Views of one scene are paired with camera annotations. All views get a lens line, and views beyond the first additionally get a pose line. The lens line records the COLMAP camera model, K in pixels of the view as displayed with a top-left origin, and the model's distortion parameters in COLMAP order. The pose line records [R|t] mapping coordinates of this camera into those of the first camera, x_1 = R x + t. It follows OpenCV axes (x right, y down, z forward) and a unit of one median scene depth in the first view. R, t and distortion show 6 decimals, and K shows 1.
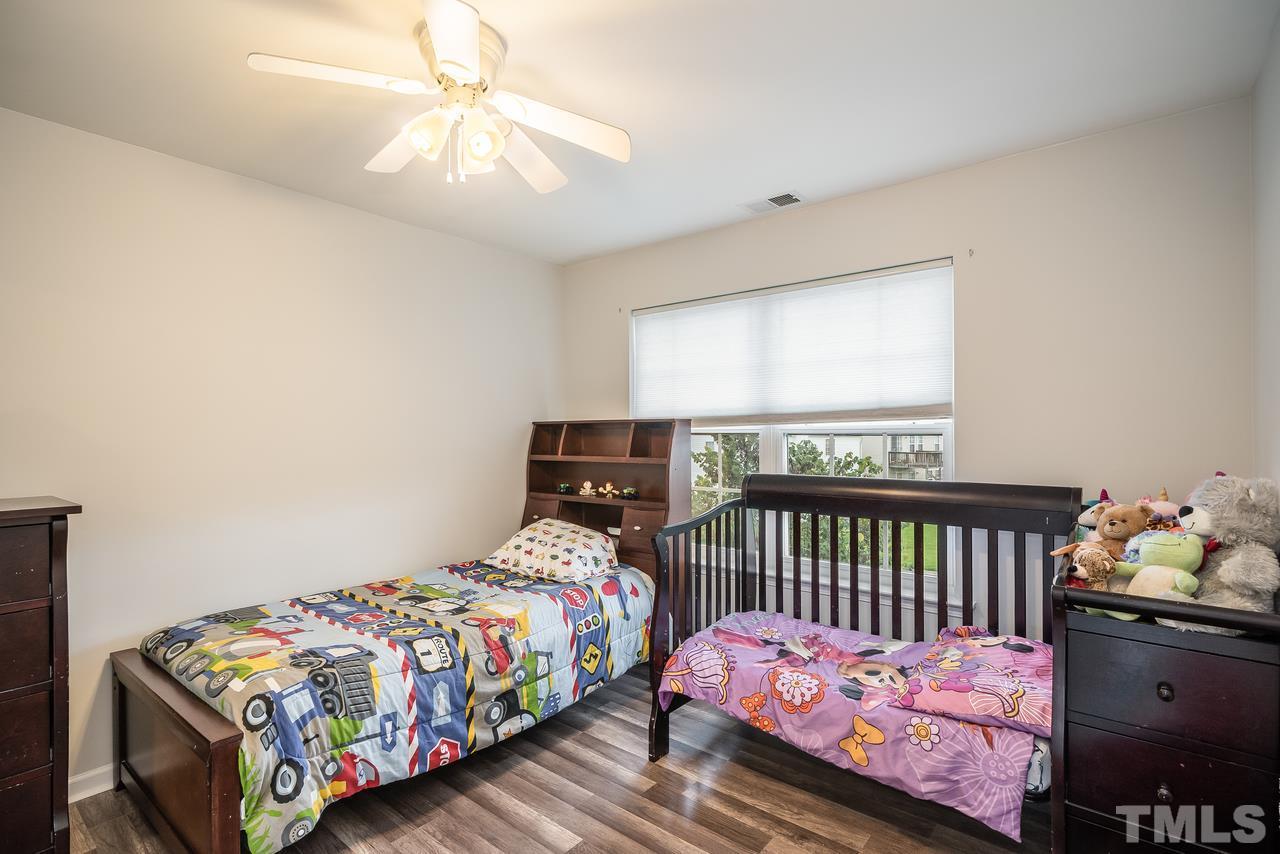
lens RADIAL K [[603.2, 0, 636.5], [0, 603.2, 430.0], [0, 0, 1]] dist [-0.000122, -0.000956]
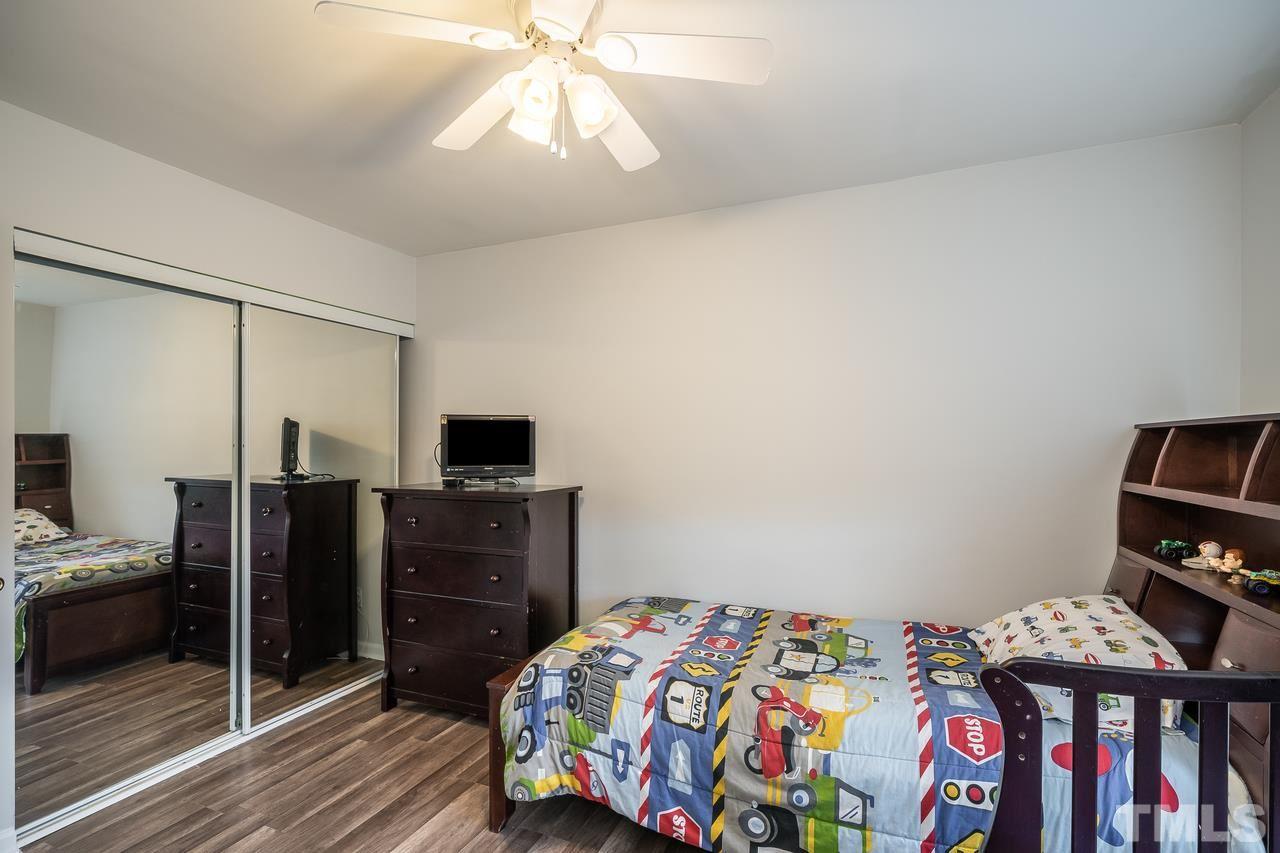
lens RADIAL K [[603.2, 0, 636.2], [0, 603.2, 436.6], [0, 0, 1]] dist [-0.000122, -0.000956]
pose [[0.265324, -0.005344, -0.964145, 0.455124], [0.006298, 0.999973, -0.003809, -0.005600], [0.964139, -0.005061, 0.265350, 0.683315]]
